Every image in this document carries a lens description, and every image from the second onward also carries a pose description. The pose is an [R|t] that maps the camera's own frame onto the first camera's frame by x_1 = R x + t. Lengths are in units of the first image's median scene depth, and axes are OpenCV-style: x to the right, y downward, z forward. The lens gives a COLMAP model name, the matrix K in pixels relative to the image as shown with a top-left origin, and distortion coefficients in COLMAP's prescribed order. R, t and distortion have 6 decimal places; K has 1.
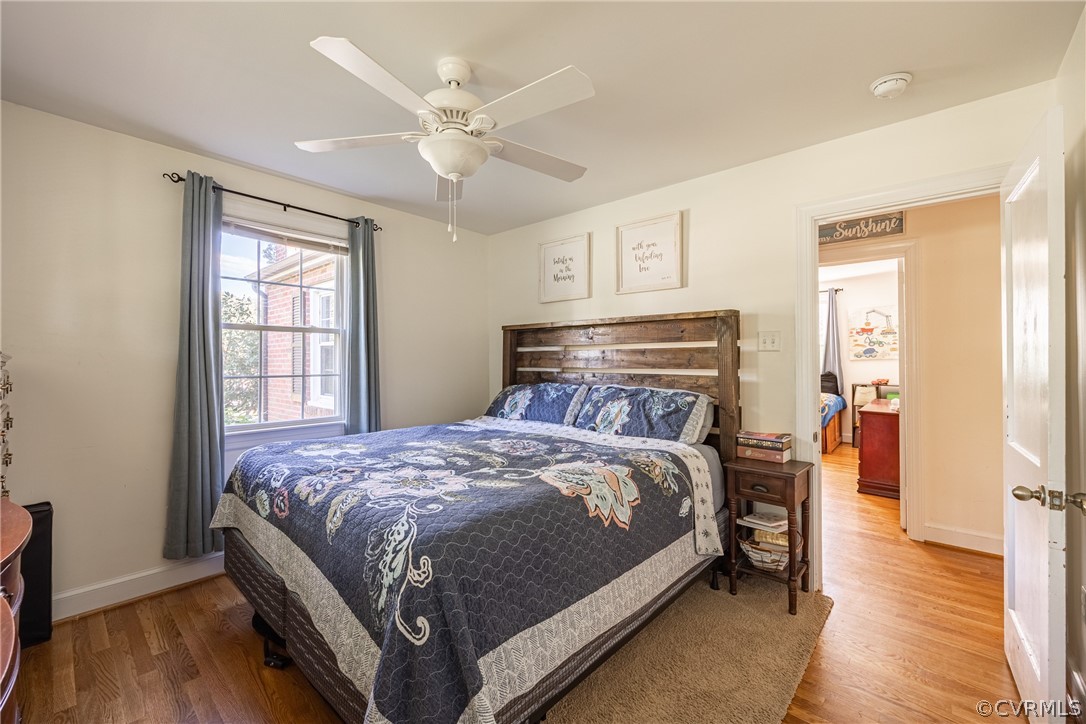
lens RADIAL K [[442.2, 0, 543.1], [0, 442.2, 358.6], [0, 0, 1]] dist [0.001371, -0.001193]
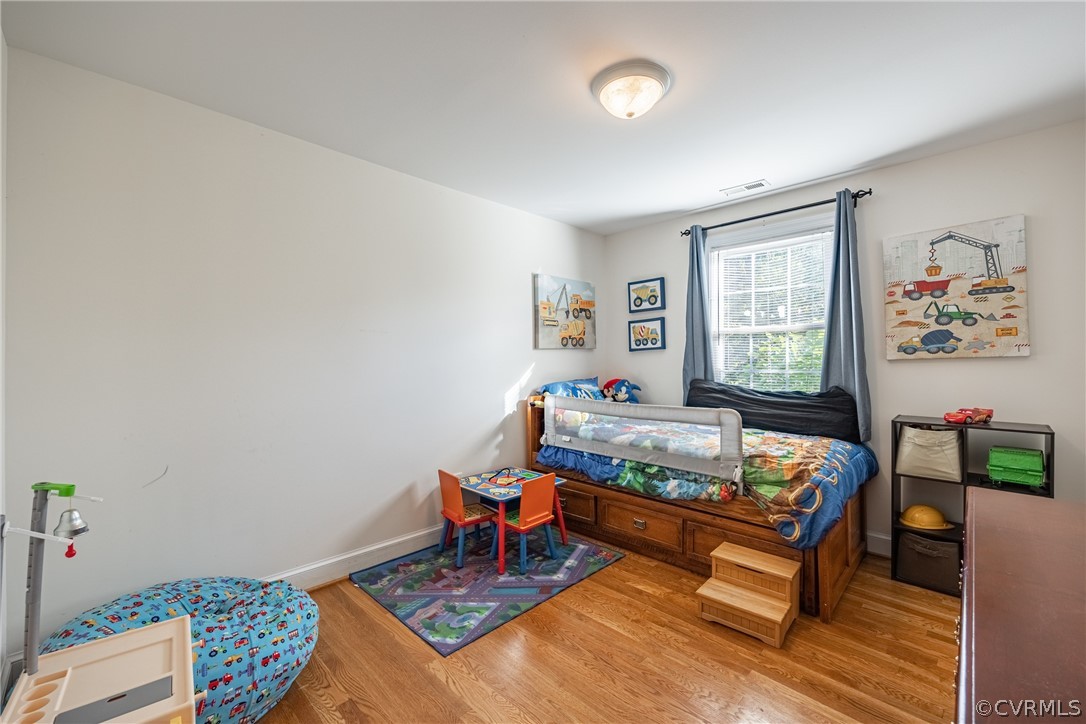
lens RADIAL K [[442.2, 0, 546.2], [0, 442.2, 360.4], [0, 0, 1]] dist [0.001371, -0.001193]
pose [[0.998347, -0.005750, -0.057178, 0.404872], [0.006848, 0.999795, 0.019030, -0.006159], [0.057057, -0.019390, 0.998183, 0.577424]]
